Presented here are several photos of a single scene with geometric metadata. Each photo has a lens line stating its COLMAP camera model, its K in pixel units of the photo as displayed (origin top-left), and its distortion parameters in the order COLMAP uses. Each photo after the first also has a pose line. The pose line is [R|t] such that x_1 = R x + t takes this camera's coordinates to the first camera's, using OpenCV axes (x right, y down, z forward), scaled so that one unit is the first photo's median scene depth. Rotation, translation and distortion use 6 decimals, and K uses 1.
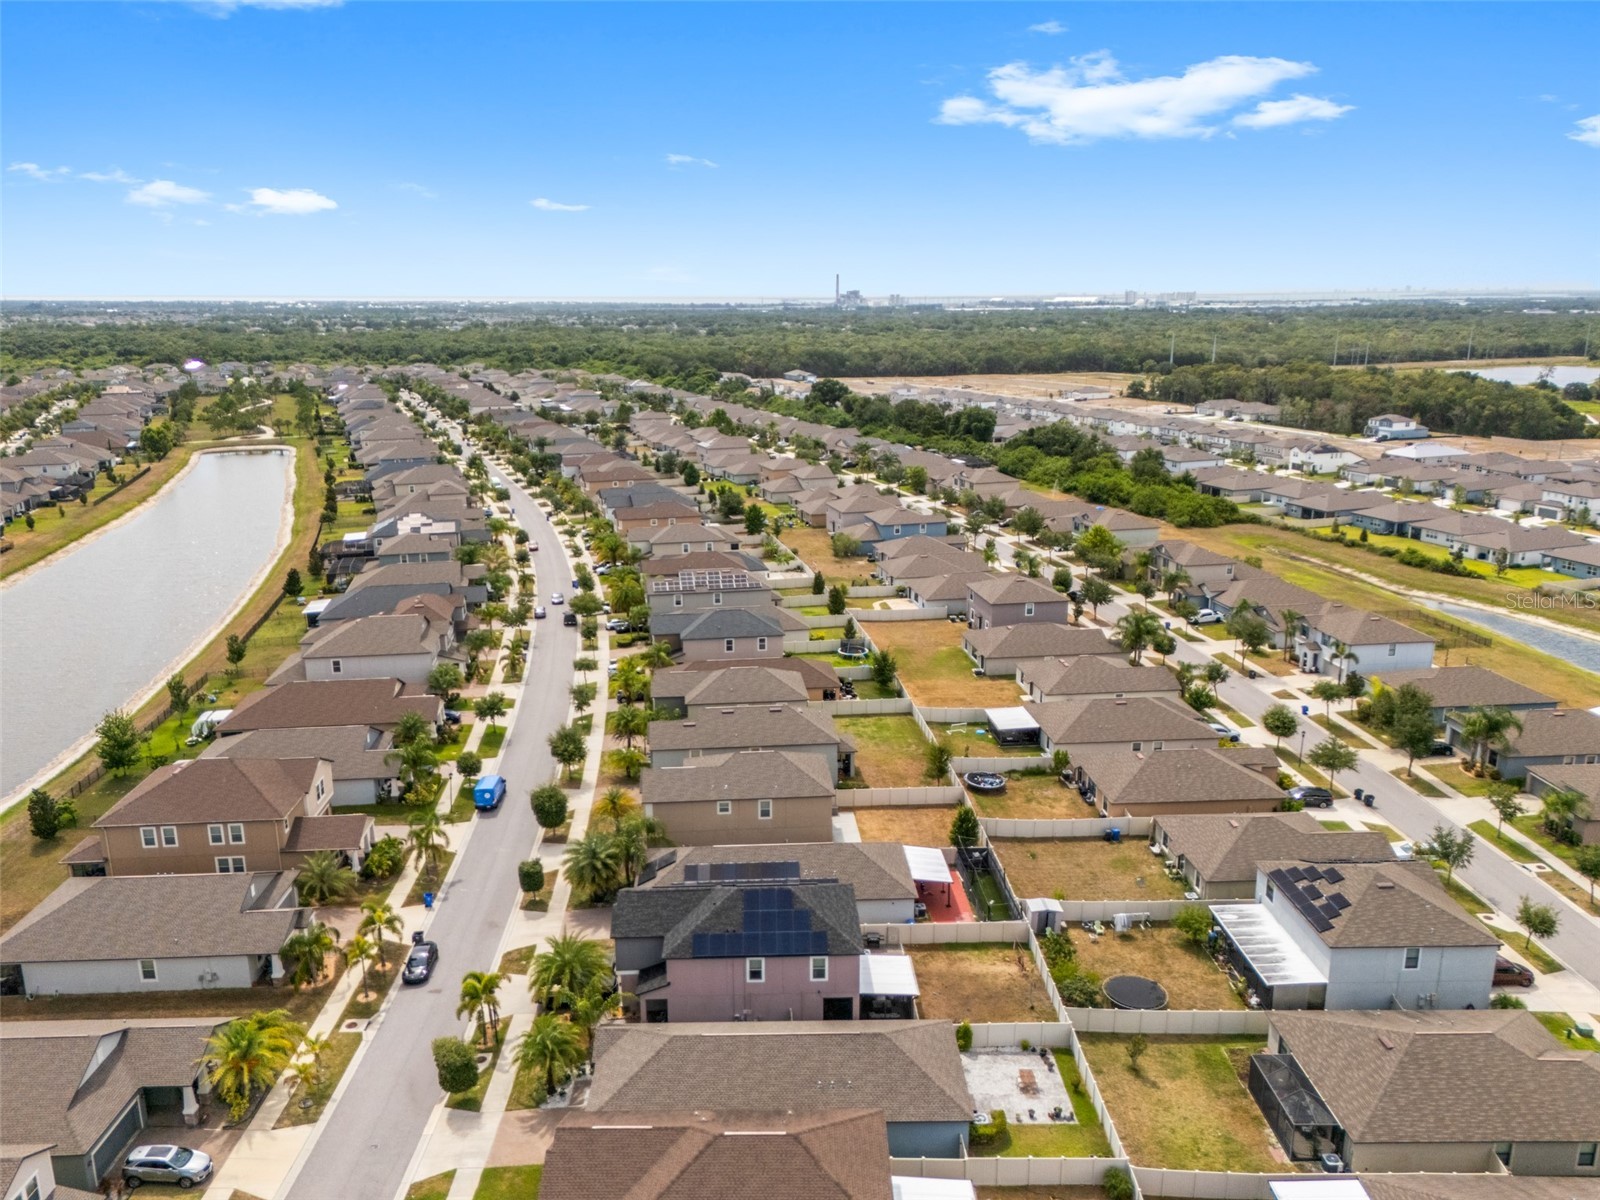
lens RADIAL K [[1184.1, 0, 800.0], [0, 1184.1, 600.0], [0, 0, 1]] dist [0.090937, -0.097154]
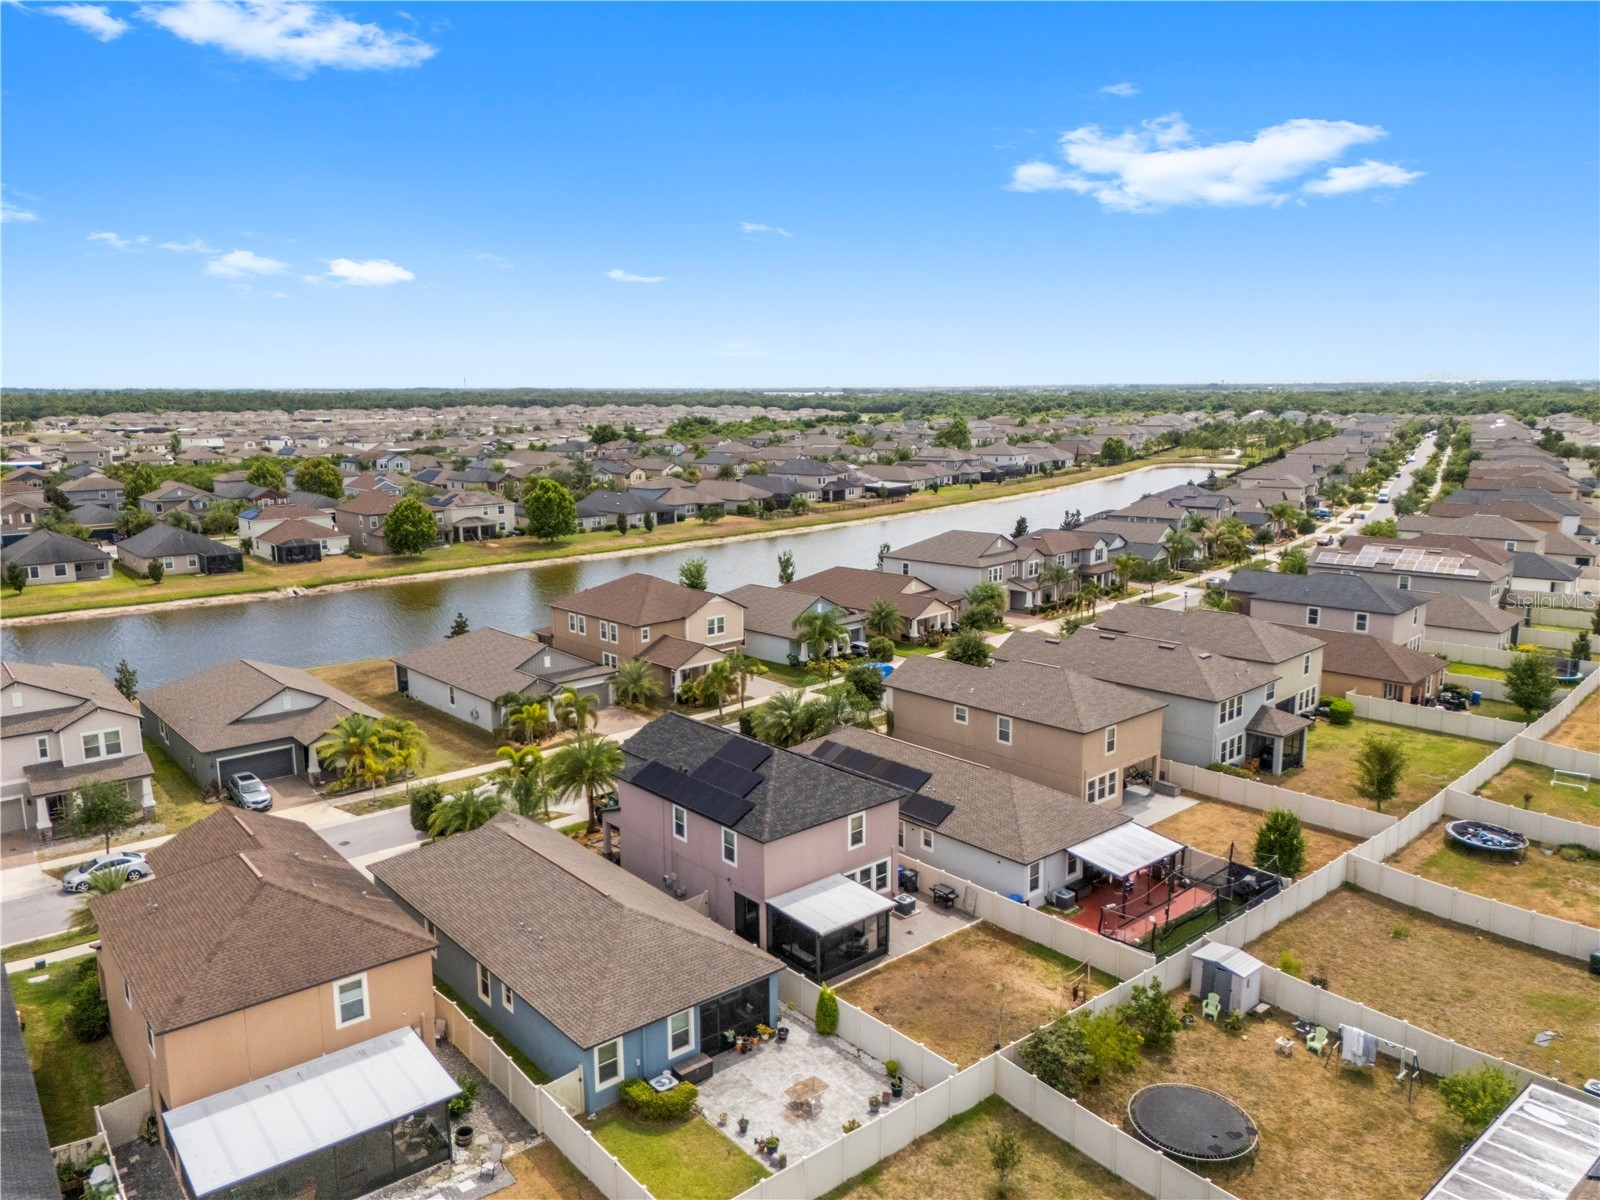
lens RADIAL K [[1184.1, 0, 800.0], [0, 1184.1, 600.0], [0, 0, 1]] dist [0.090937, -0.097154]
pose [[0.633268, 0.142184, -0.760759, 0.481009], [-0.191867, 0.981136, 0.023658, 0.114760], [0.749772, 0.130983, 0.648603, 0.457303]]
